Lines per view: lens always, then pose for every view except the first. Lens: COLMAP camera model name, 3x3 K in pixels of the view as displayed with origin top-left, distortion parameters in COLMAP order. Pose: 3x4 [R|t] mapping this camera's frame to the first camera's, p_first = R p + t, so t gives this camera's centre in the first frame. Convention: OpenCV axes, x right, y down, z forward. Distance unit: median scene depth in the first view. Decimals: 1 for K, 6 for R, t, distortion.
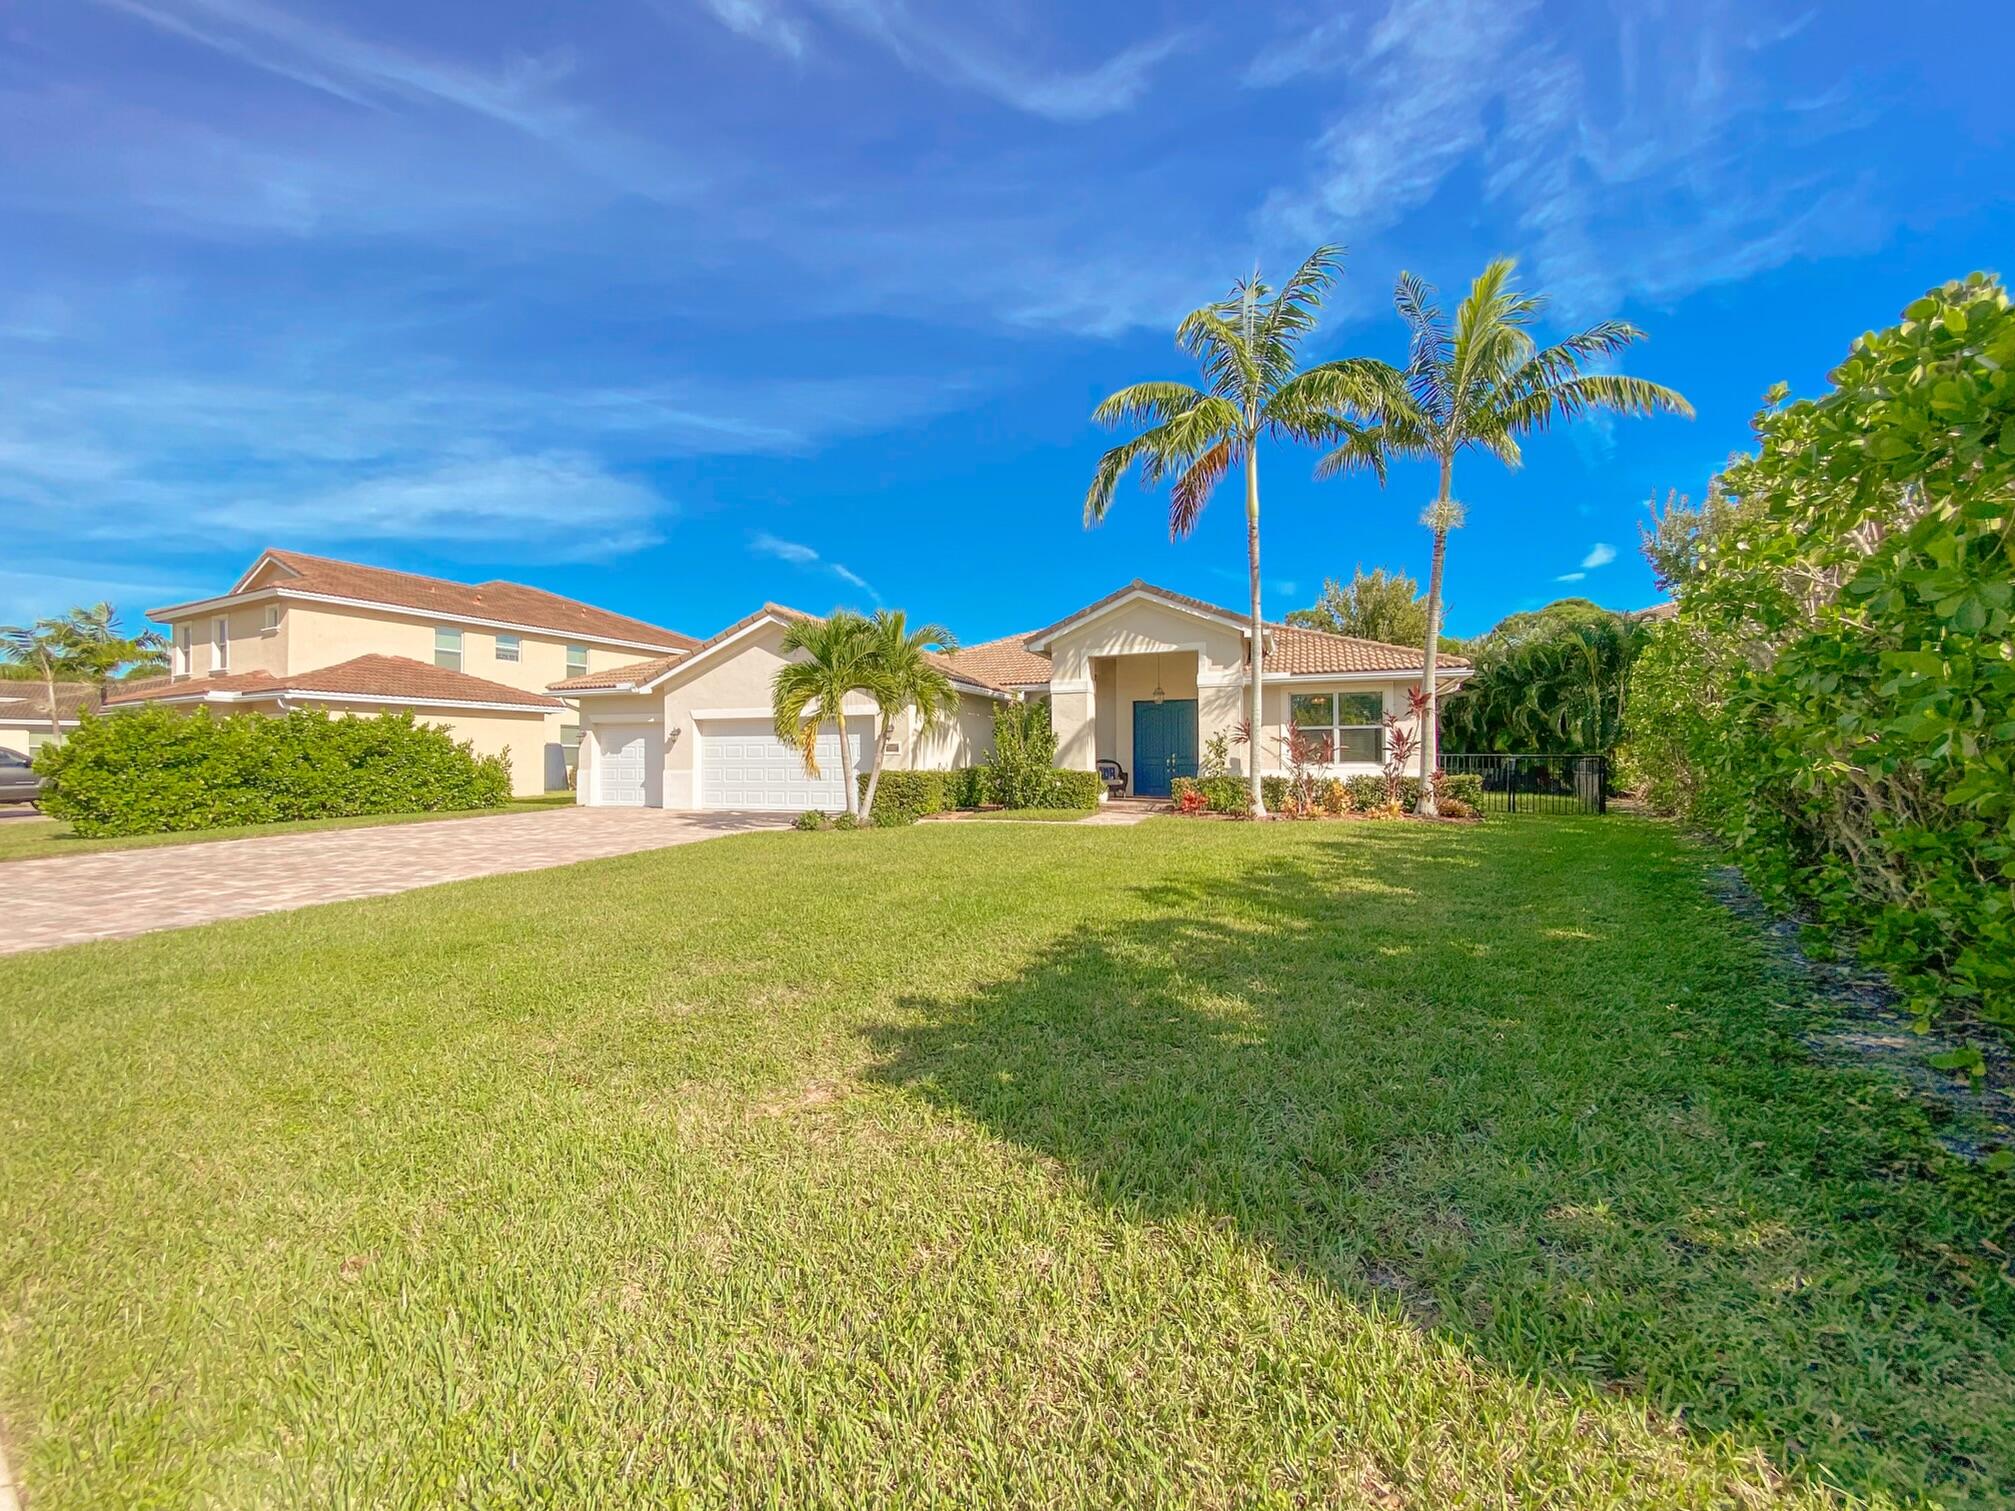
lens RADIAL K [[821.4, 0, 1010.2], [0, 821.4, 743.3], [0, 0, 1]] dist [0.030998, -0.035516]
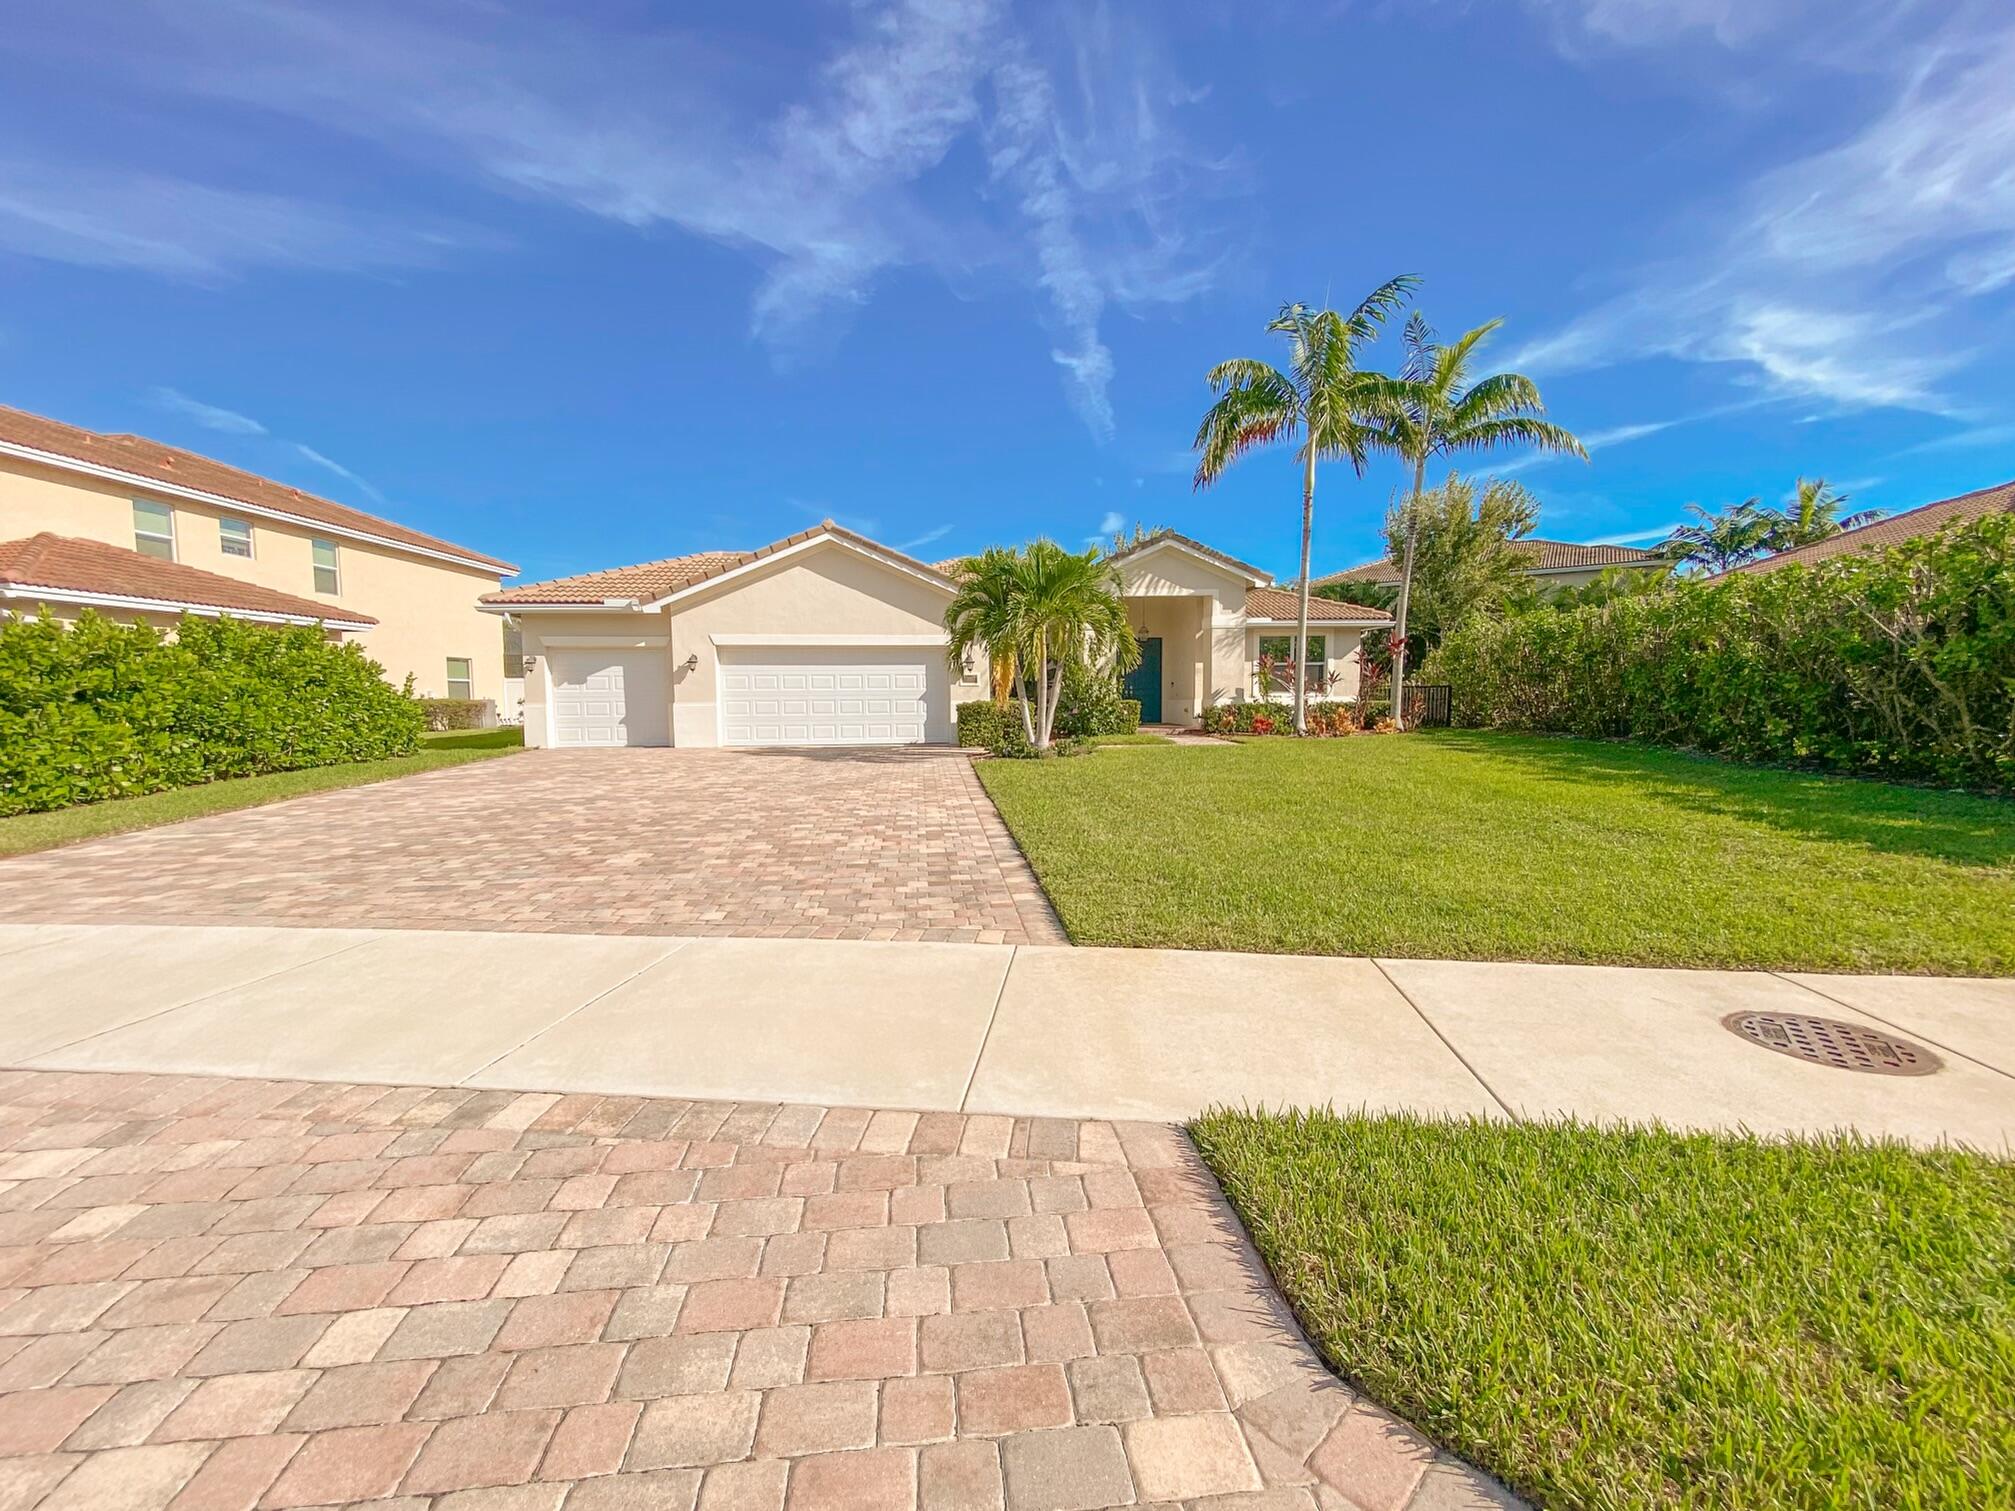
lens RADIAL K [[821.3, 0, 1004.3], [0, 821.3, 751.2], [0, 0, 1]] dist [0.010784, -0.007612]
pose [[0.891808, -0.034744, 0.451077, -0.538095], [-0.005219, 0.996190, 0.087049, 0.006195], [-0.452383, -0.079986, 0.888230, 0.078025]]
